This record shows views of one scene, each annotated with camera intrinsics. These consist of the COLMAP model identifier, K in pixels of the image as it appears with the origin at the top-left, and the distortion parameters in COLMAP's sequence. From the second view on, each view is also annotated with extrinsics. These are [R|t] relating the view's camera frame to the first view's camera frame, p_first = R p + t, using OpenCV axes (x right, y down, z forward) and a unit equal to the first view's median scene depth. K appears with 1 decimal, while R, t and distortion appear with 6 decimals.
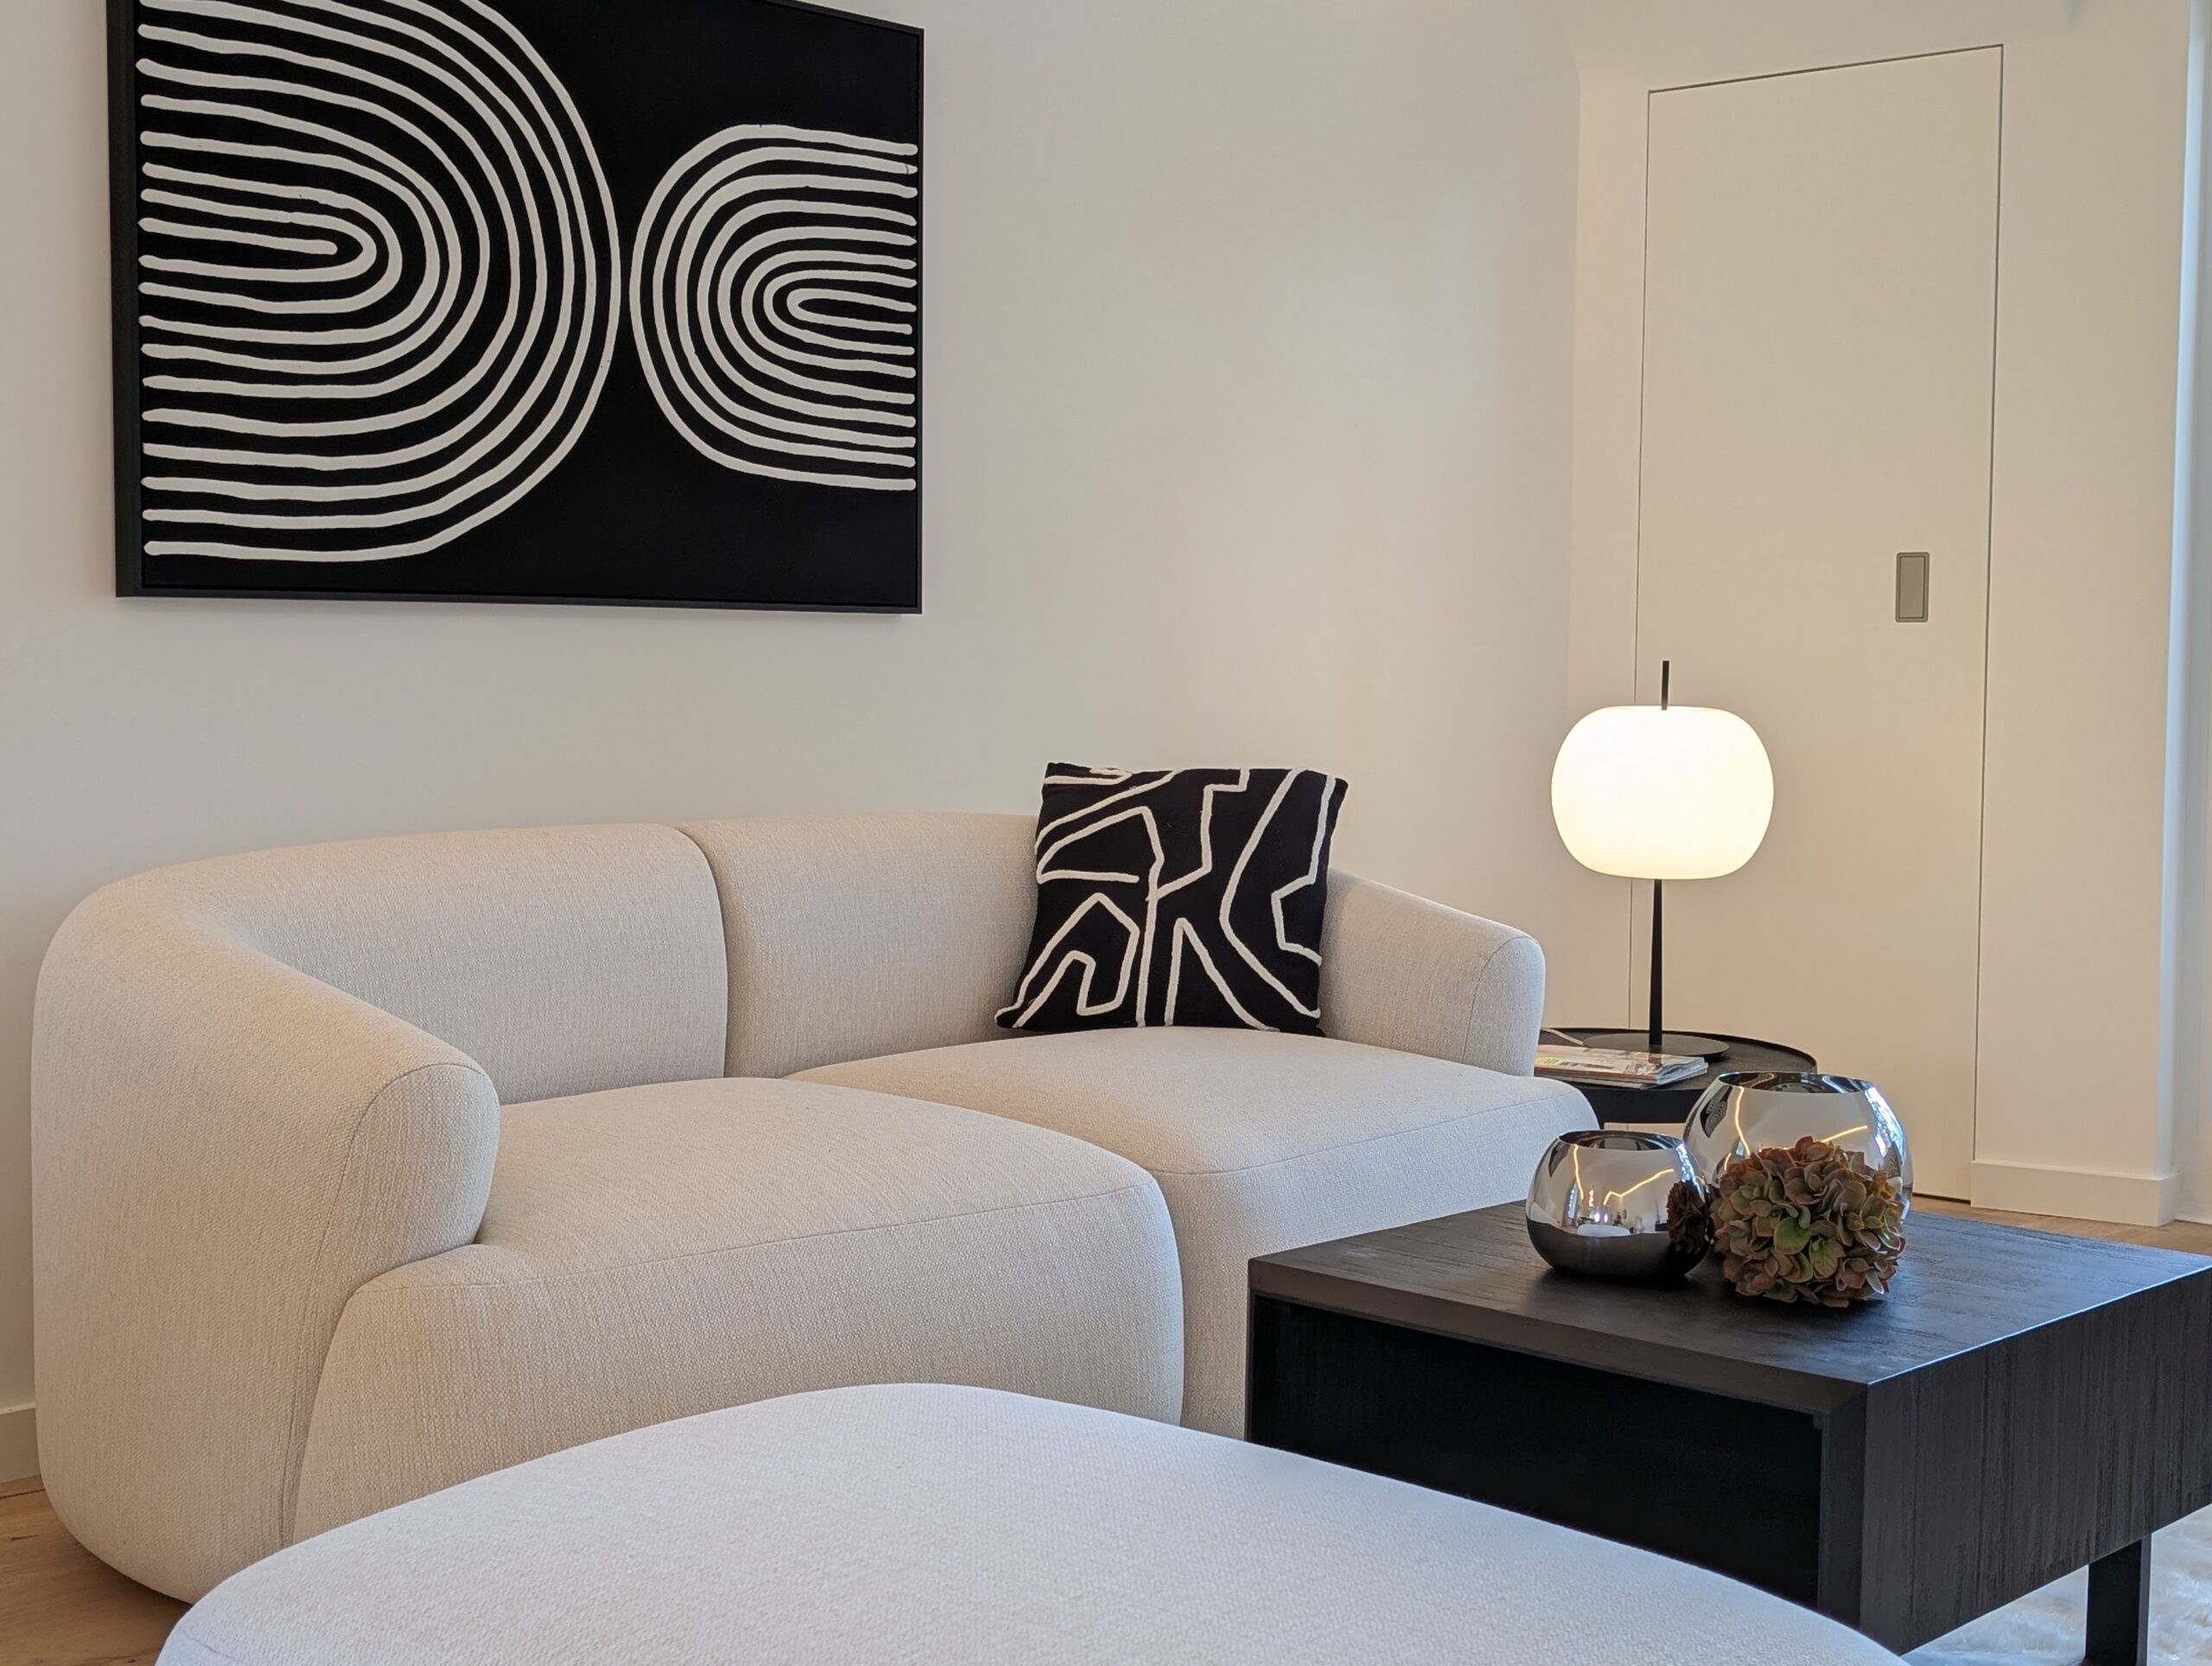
lens RADIAL K [[2898.9, 0, 1045.6], [0, 2898.9, 829.8], [0, 0, 1]] dist [0.181230, -0.985594]
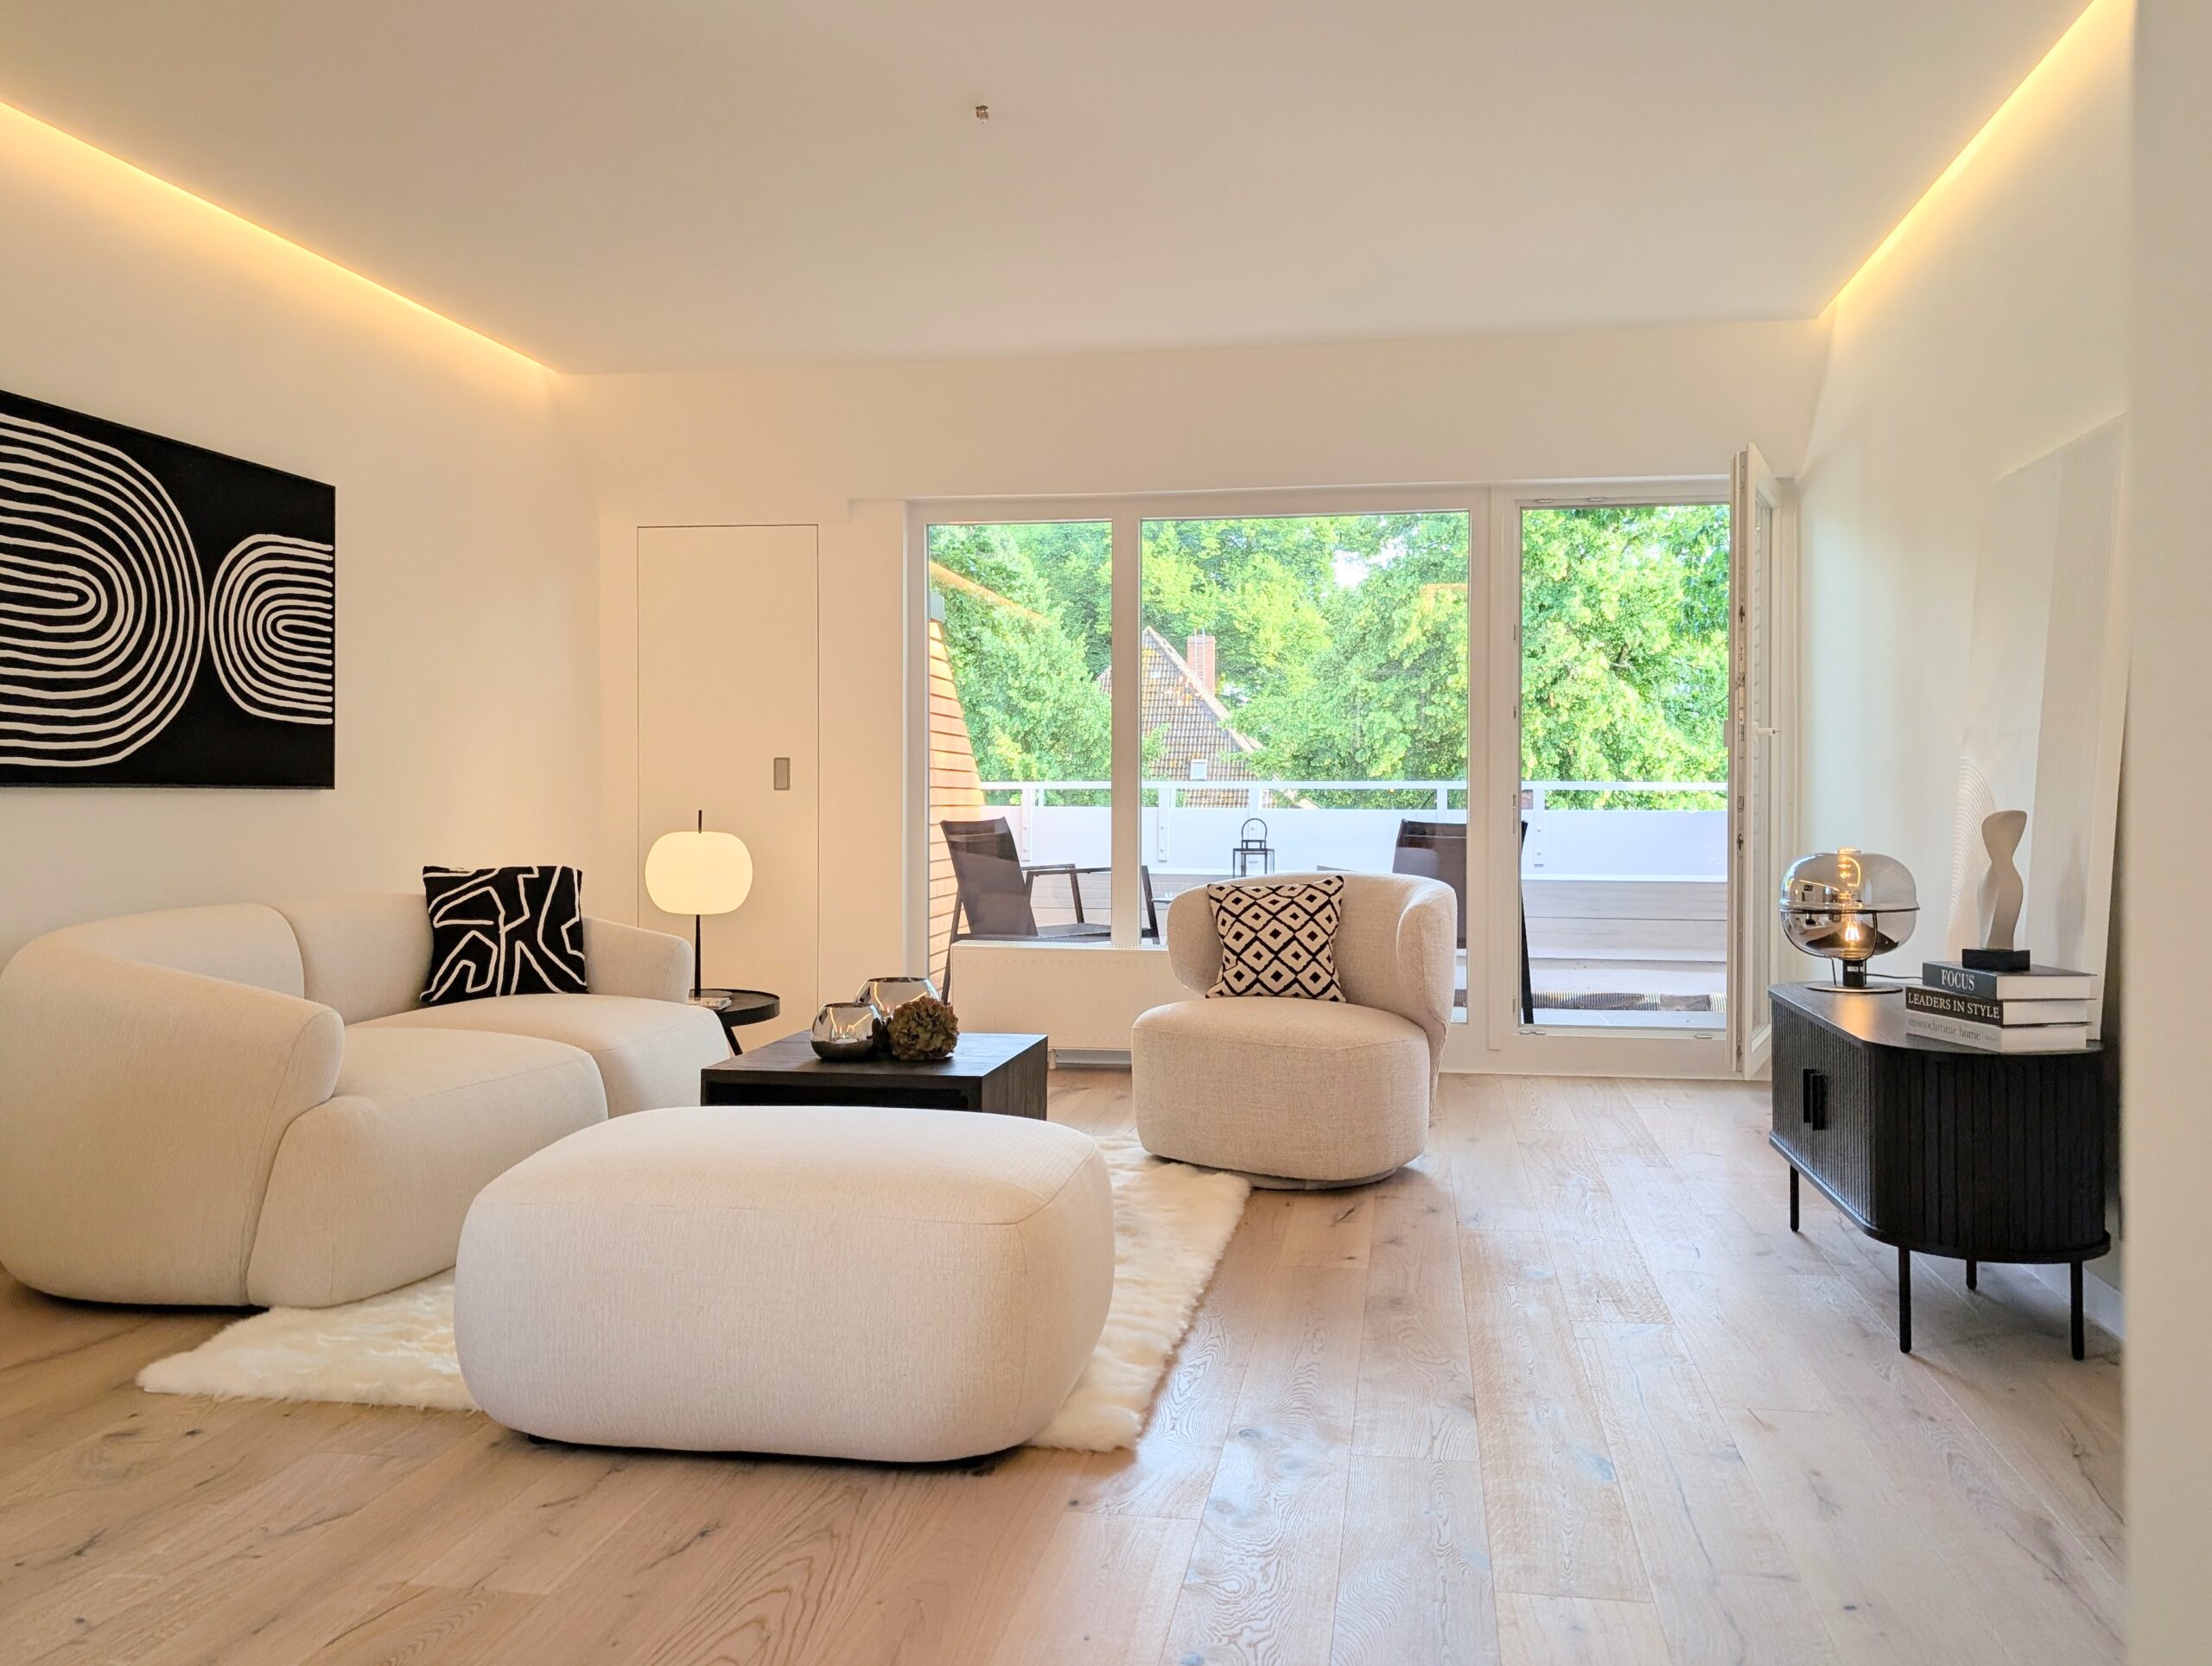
lens RADIAL K [[1729.1, 0, 1104.1], [0, 1729.1, 798.7], [0, 0, 1]] dist [0.180401, -0.508344]
pose [[0.825401, -0.007079, 0.564503, -0.302790], [0.039470, 0.998198, -0.045195, 0.002955], [-0.563166, 0.059585, 0.824193, -0.242267]]
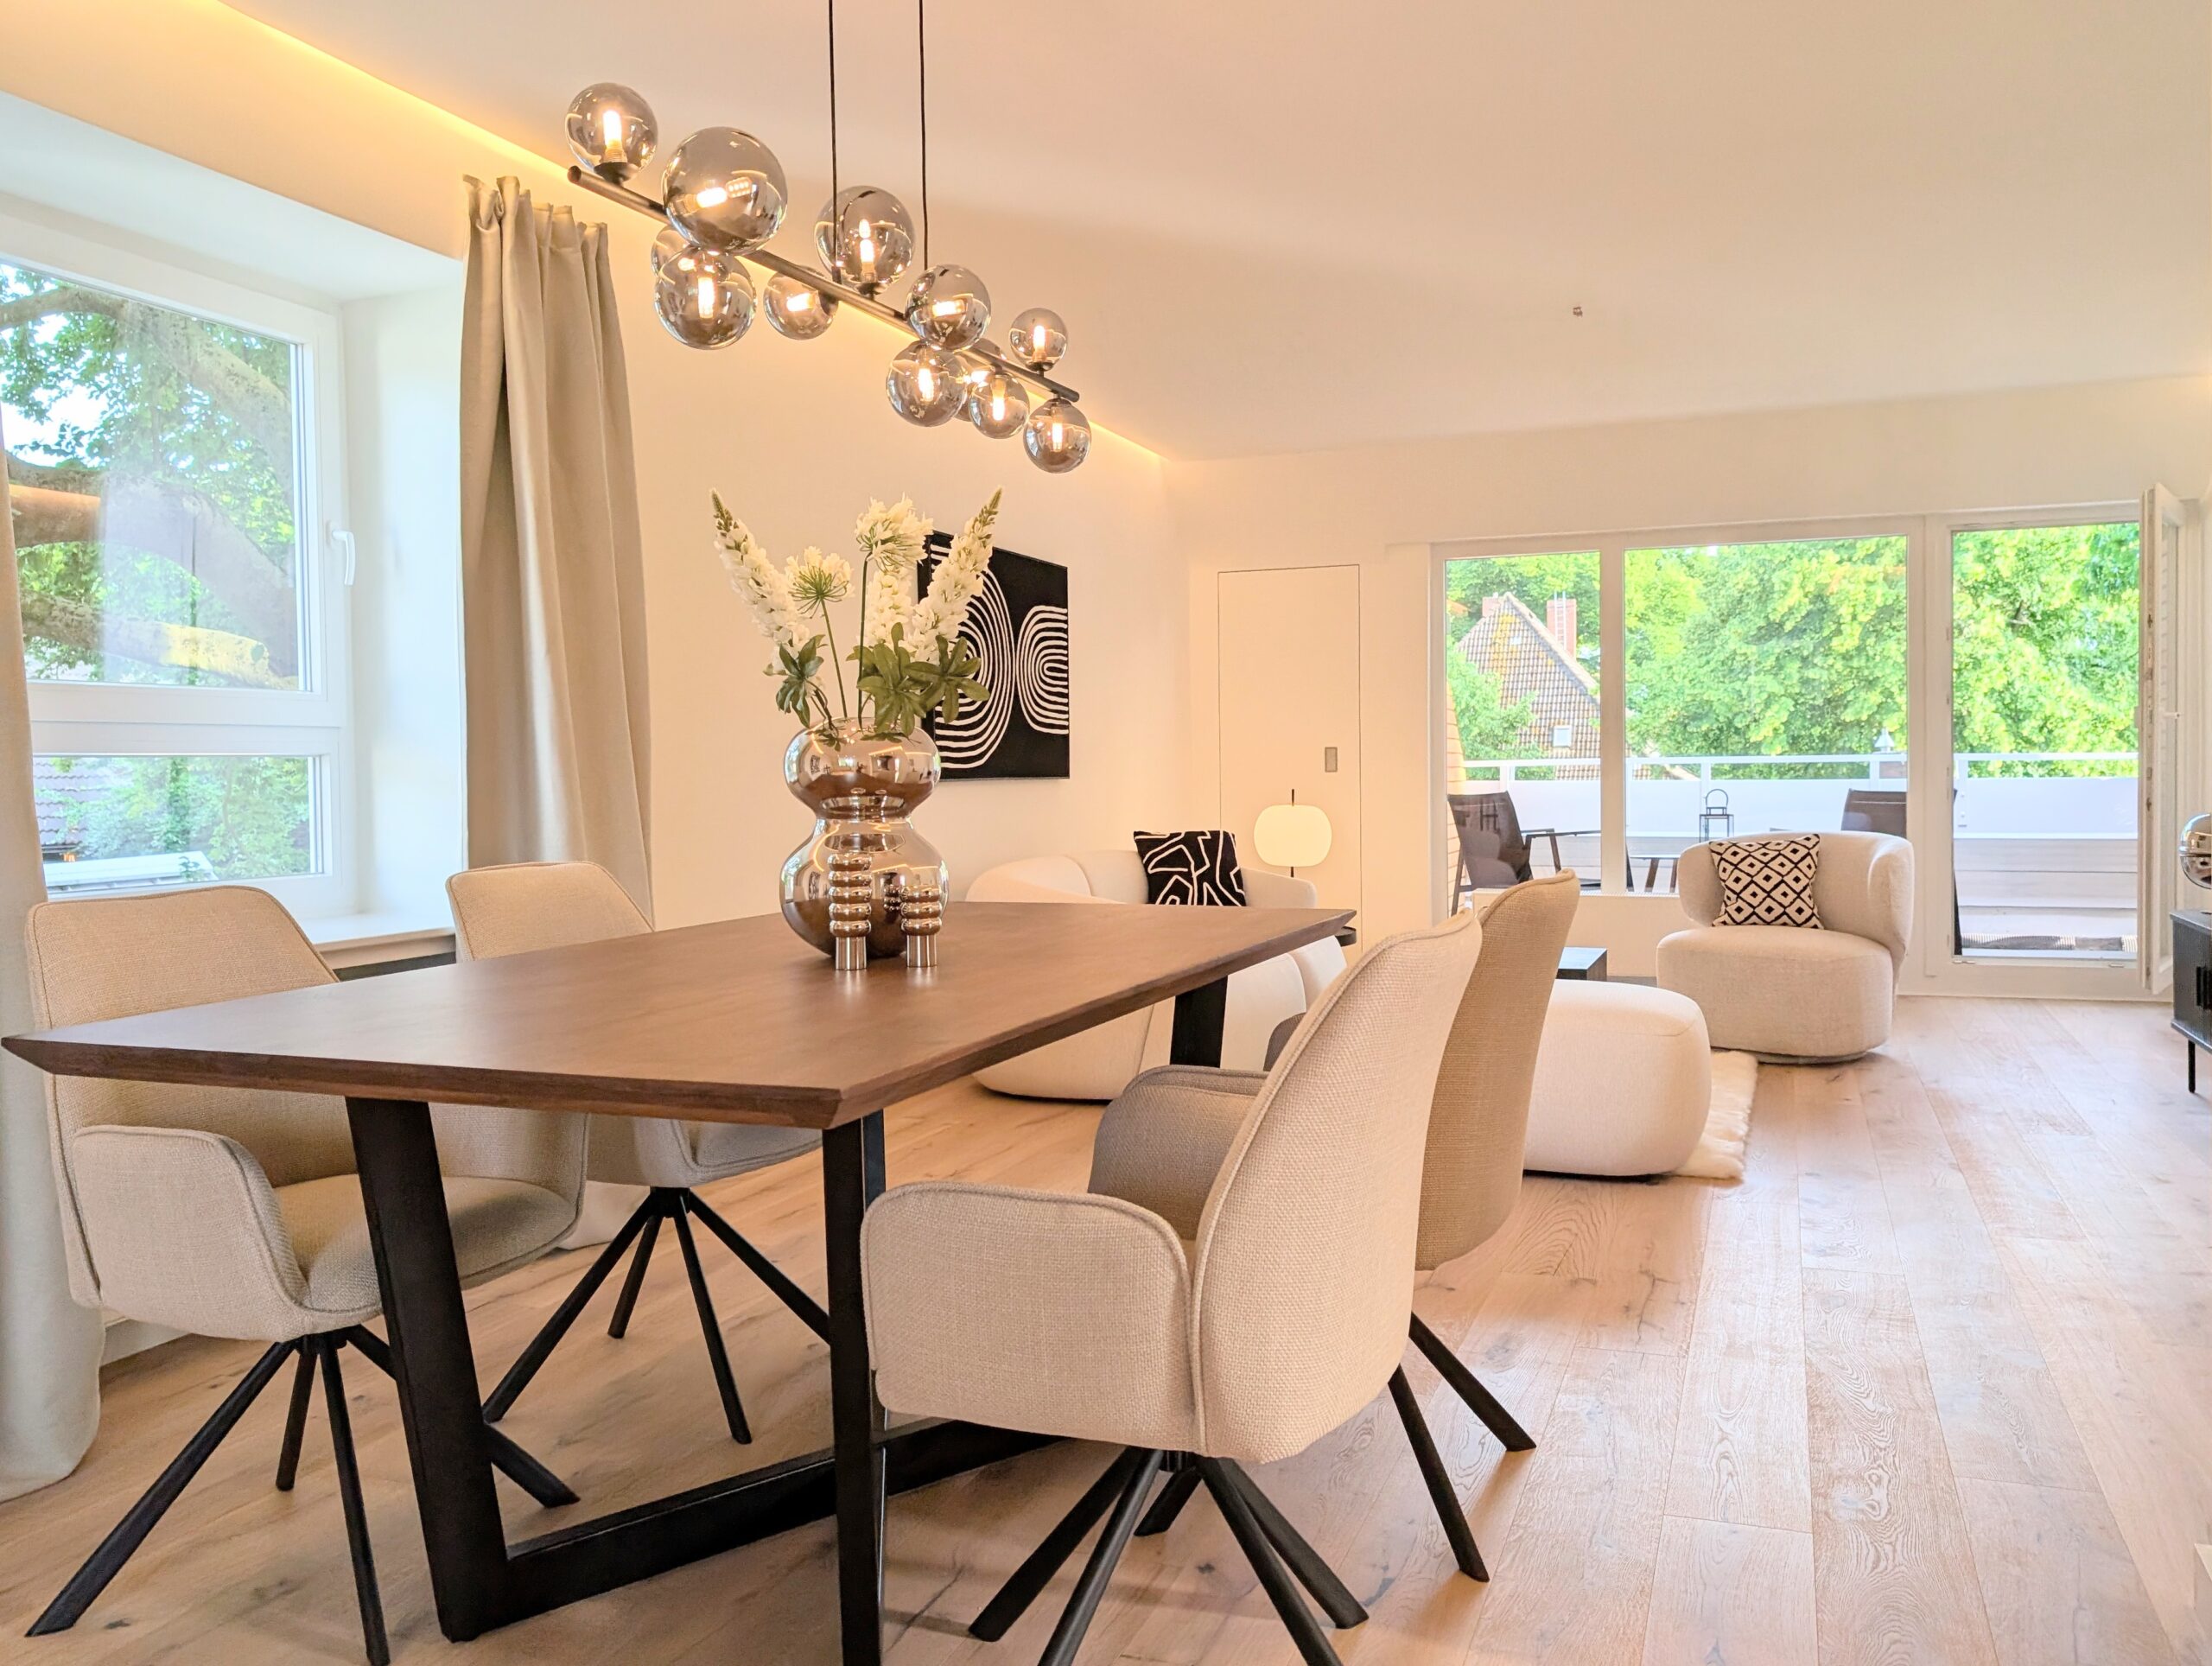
lens RADIAL K [[1674.0, 0, 1101.2], [0, 1674.0, 808.2], [0, 0, 1]] dist [-0.005819, -0.006376]
pose [[0.926611, -0.029026, 0.374900, -0.667121], [0.043799, 0.998561, -0.030942, 0.003430], [-0.373463, 0.045092, 0.926549, -0.509382]]
